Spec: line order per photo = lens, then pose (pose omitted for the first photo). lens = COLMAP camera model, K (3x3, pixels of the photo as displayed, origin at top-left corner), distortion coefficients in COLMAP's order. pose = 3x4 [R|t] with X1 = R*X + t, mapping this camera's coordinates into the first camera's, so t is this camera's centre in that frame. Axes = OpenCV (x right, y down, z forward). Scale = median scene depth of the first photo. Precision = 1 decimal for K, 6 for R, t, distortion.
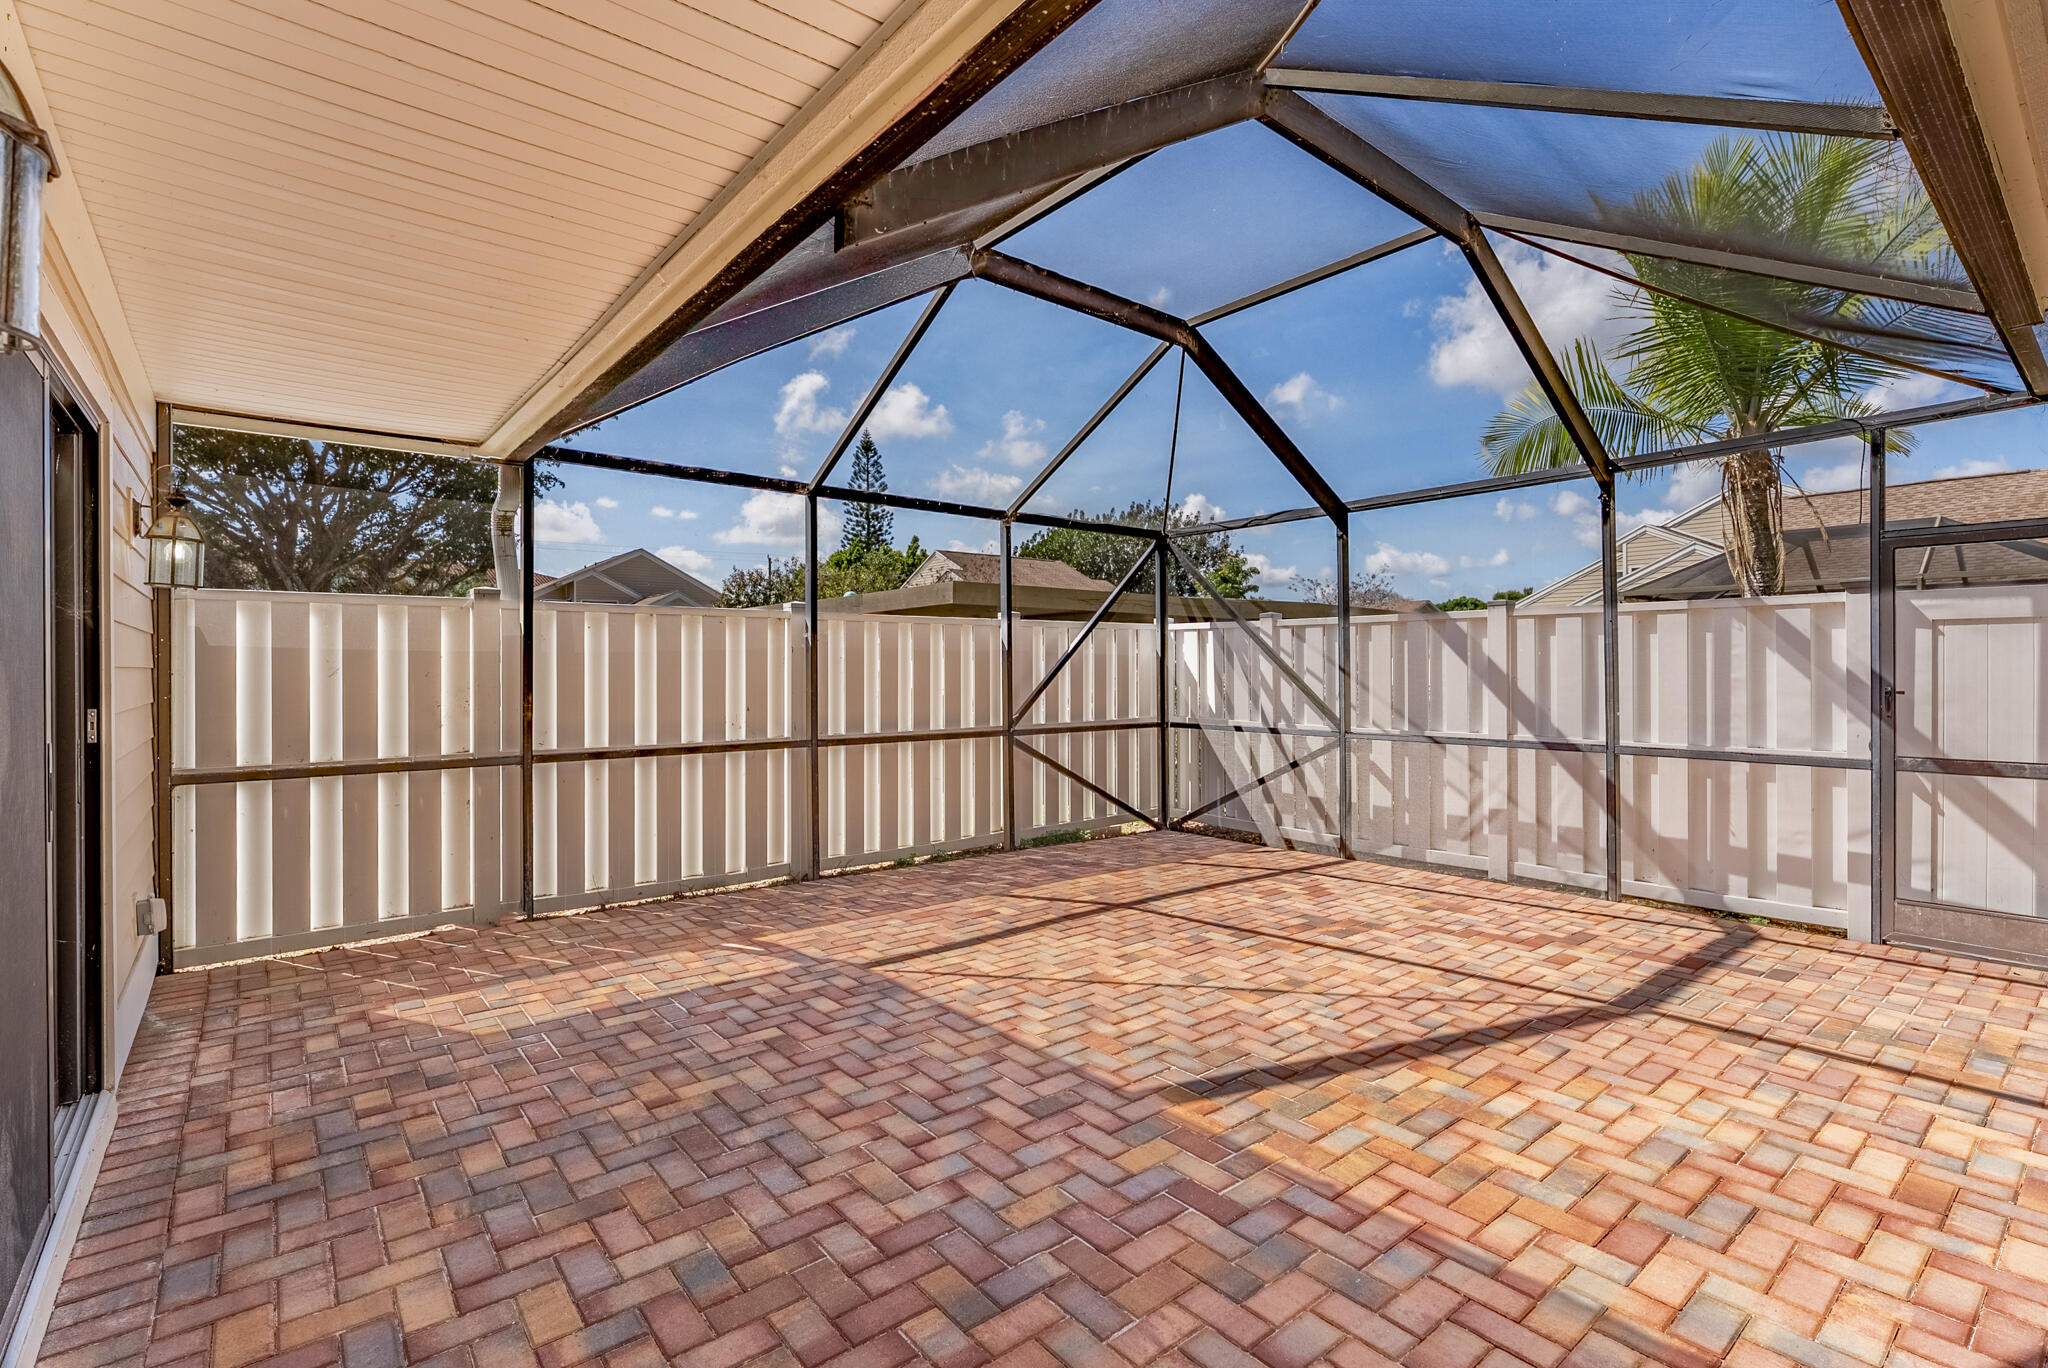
lens RADIAL K [[925.6, 0, 1026.0], [0, 925.6, 681.4], [0, 0, 1]] dist [0.000941, 0.000174]
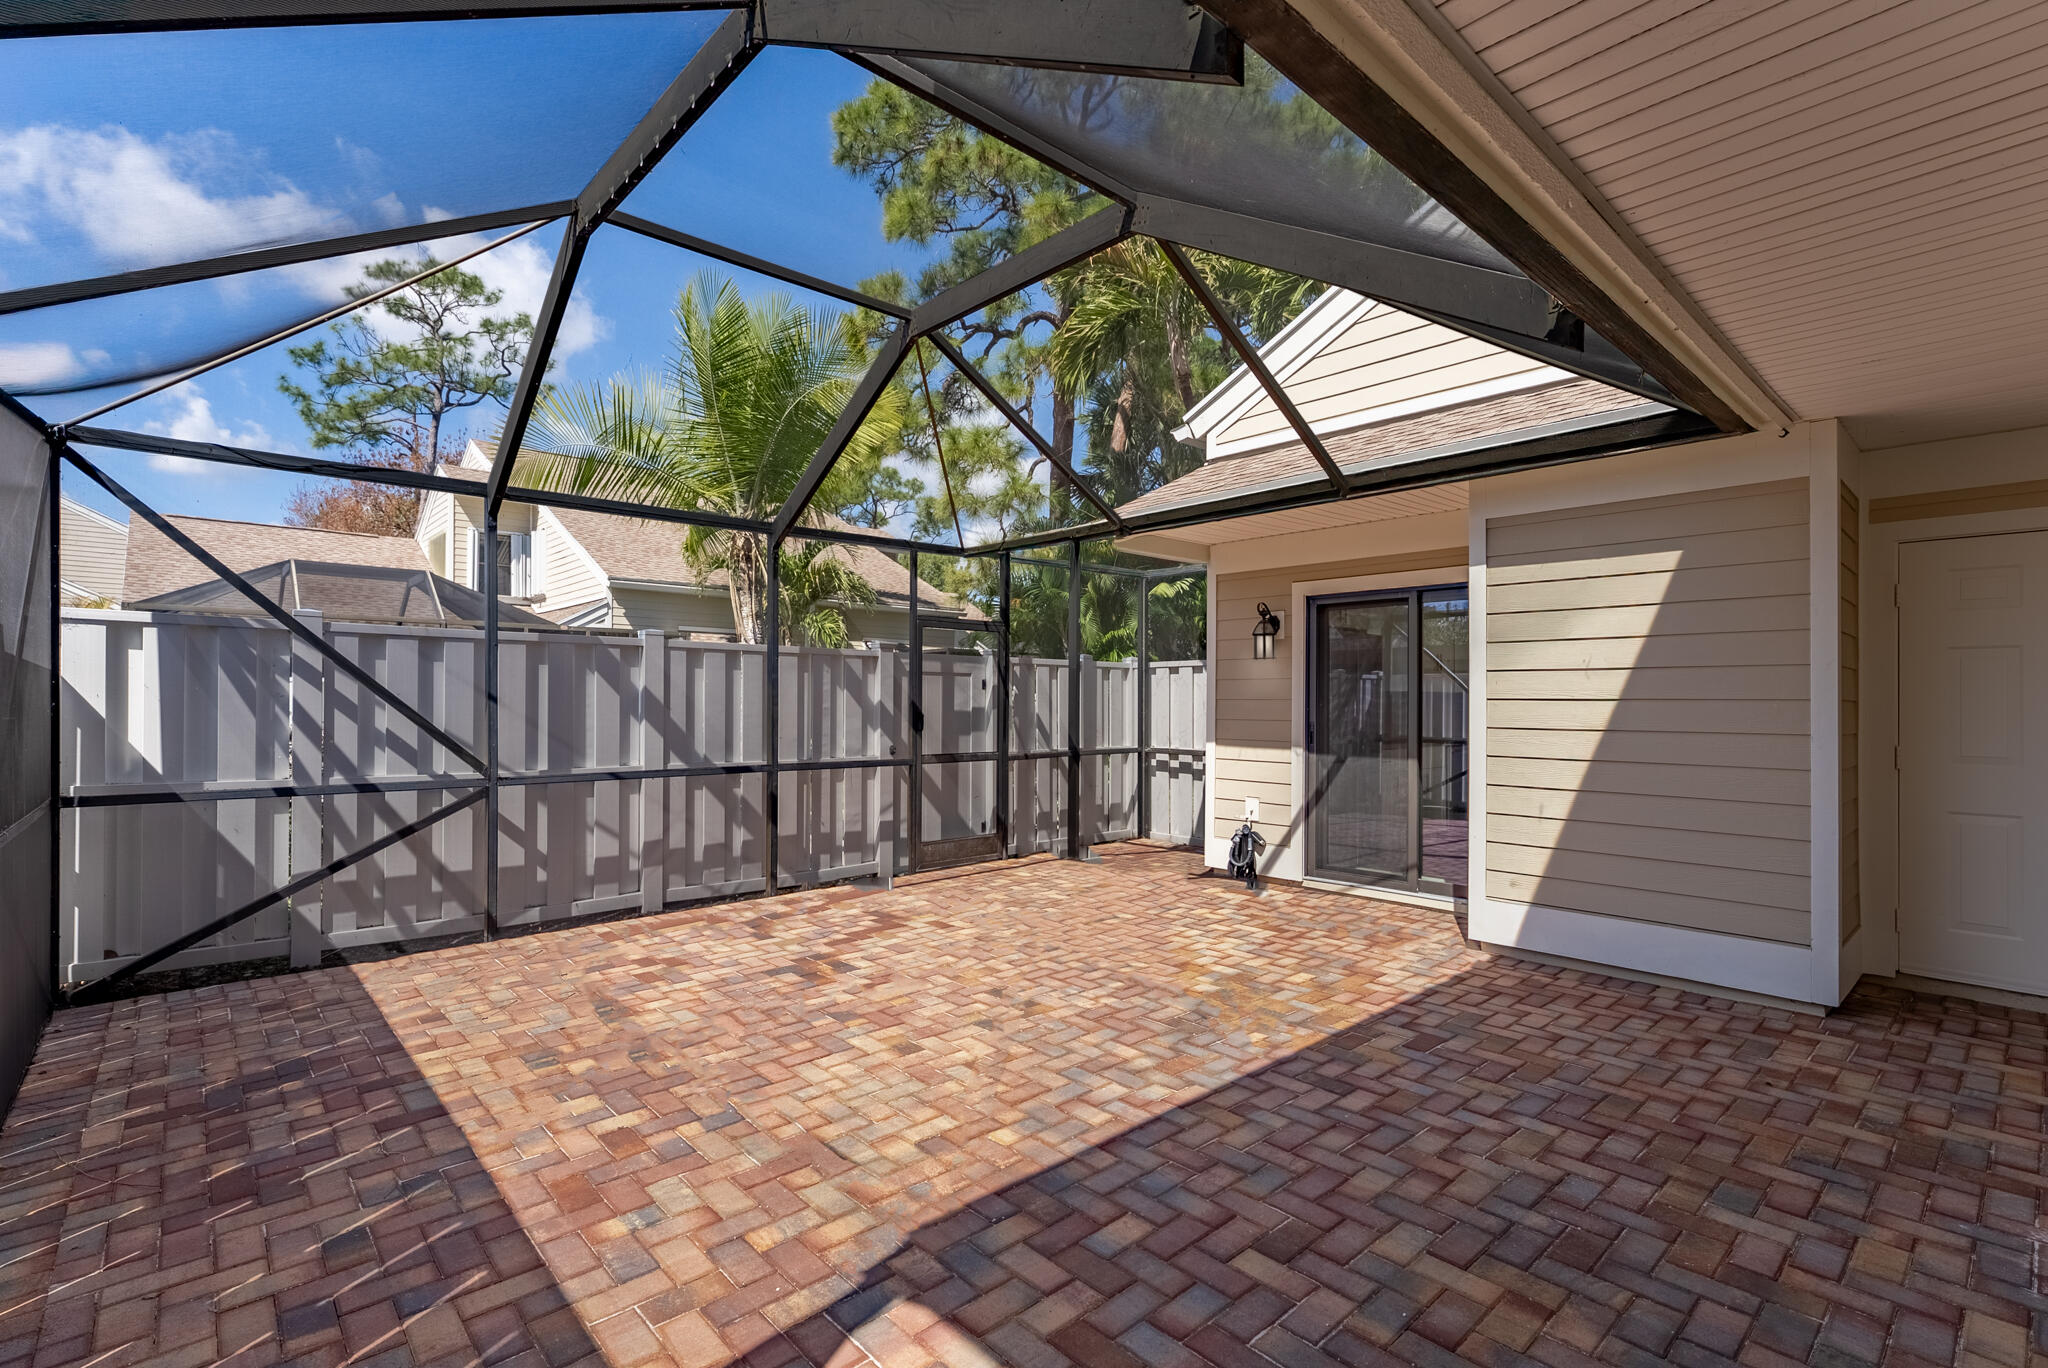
lens RADIAL K [[932.0, 0, 1014.8], [0, 932.0, 704.4], [0, 0, 1]] dist [0.000677, 0.000933]
pose [[-0.039935, 0.000963, 0.999202, -0.901163], [0.006554, 0.999978, -0.000702, -0.008435], [-0.999181, 0.006521, -0.039941, 1.168320]]
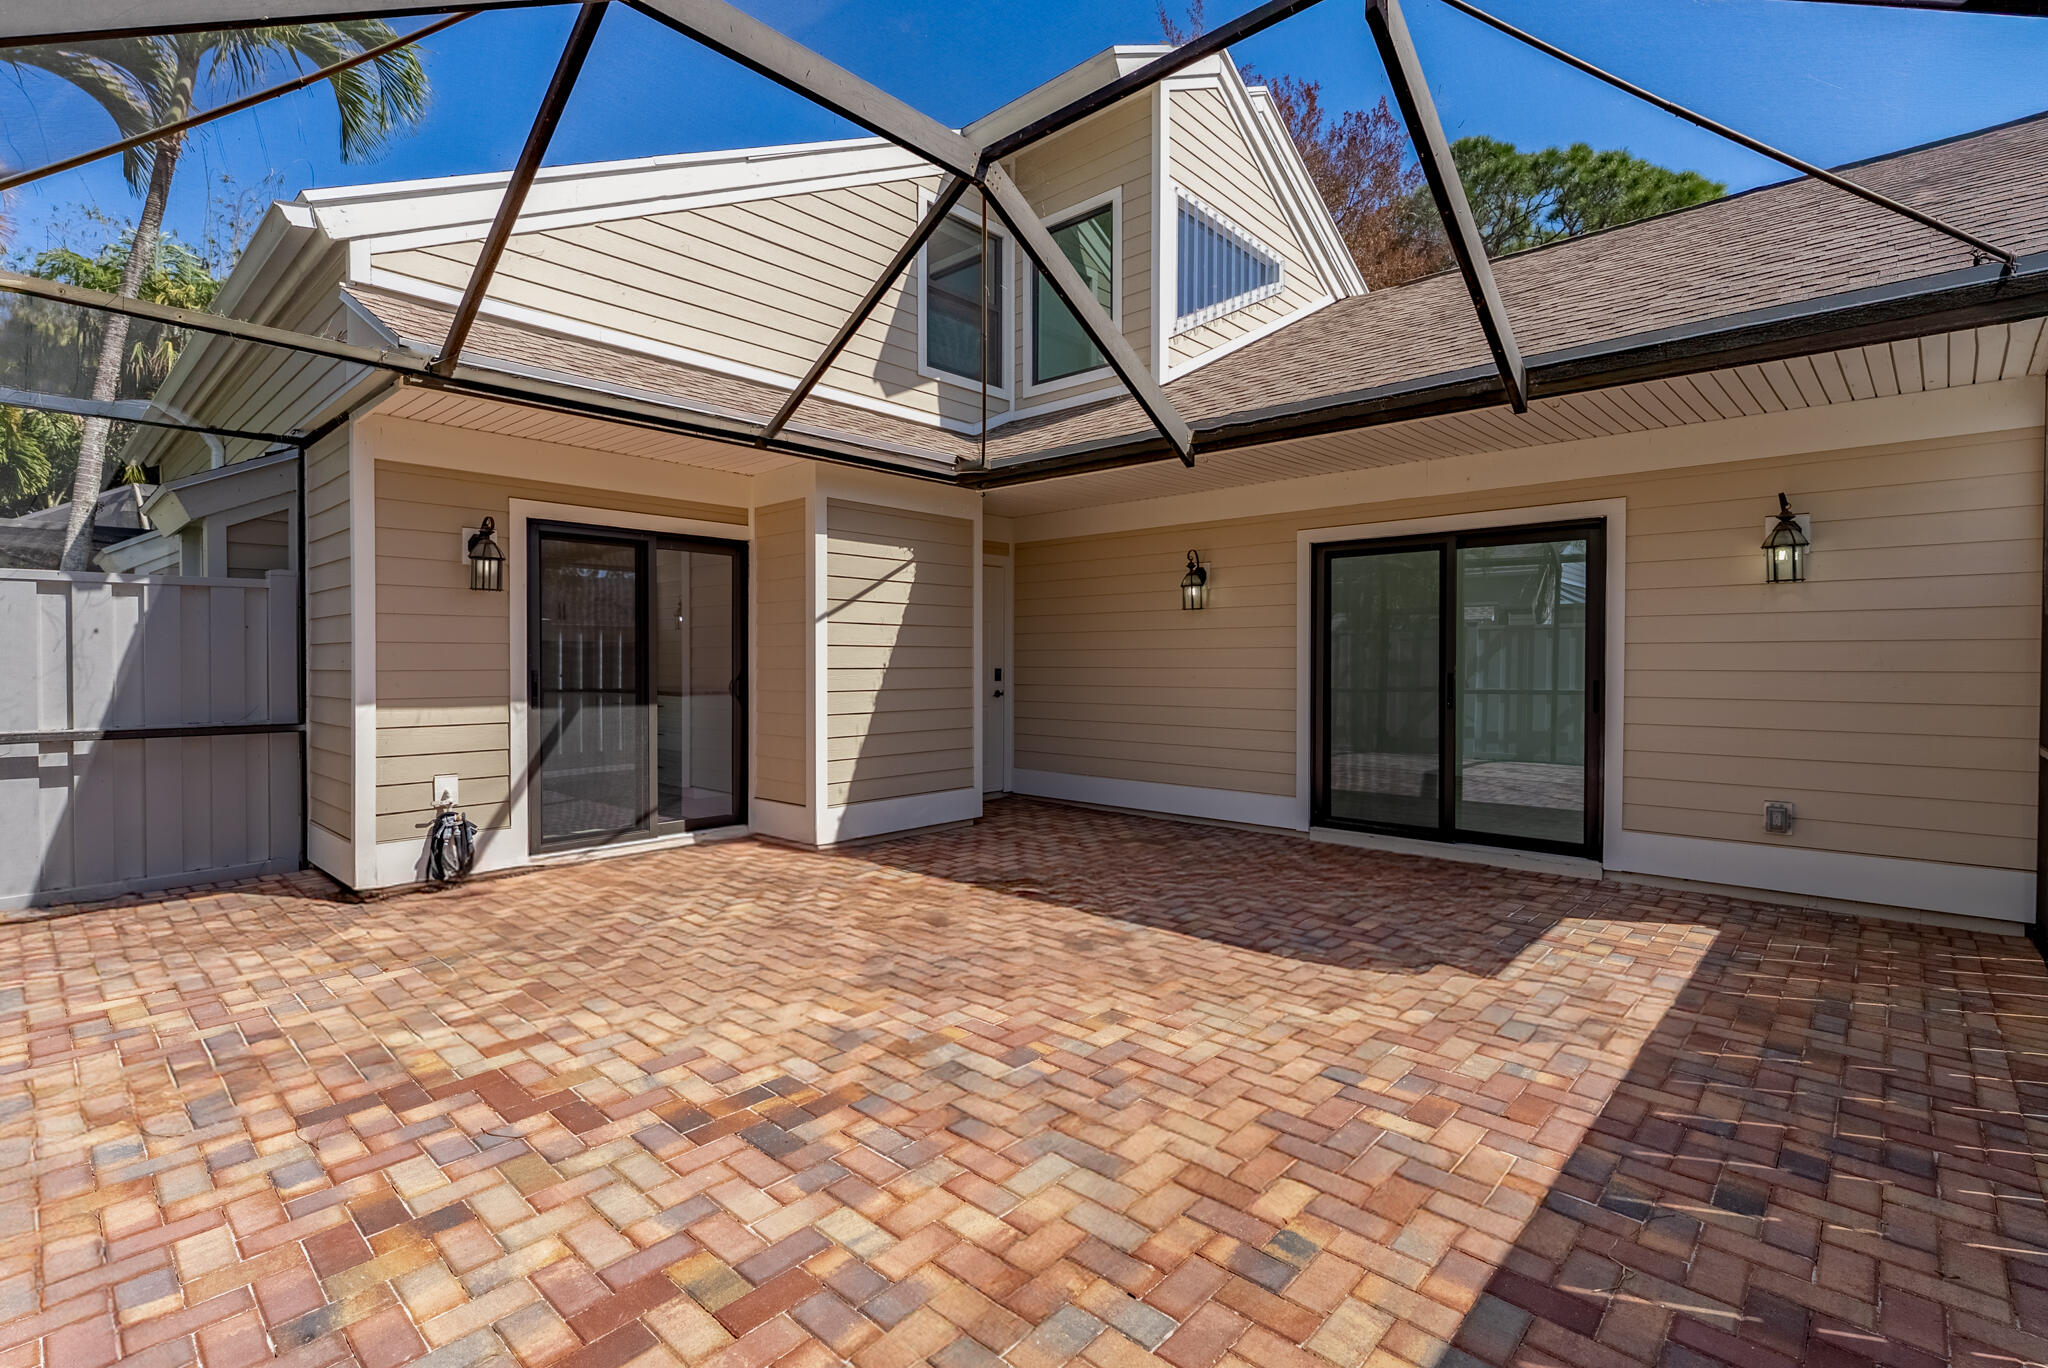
lens RADIAL K [[948.0, 0, 1024.8], [0, 948.0, 676.8], [0, 0, 1]] dist [-0.000587, 0.001120]
pose [[-0.990805, 0.005797, -0.135172, 0.357459], [0.001720, 0.999540, 0.030263, -0.006073], [0.135286, 0.029752, -0.990360, 2.189298]]
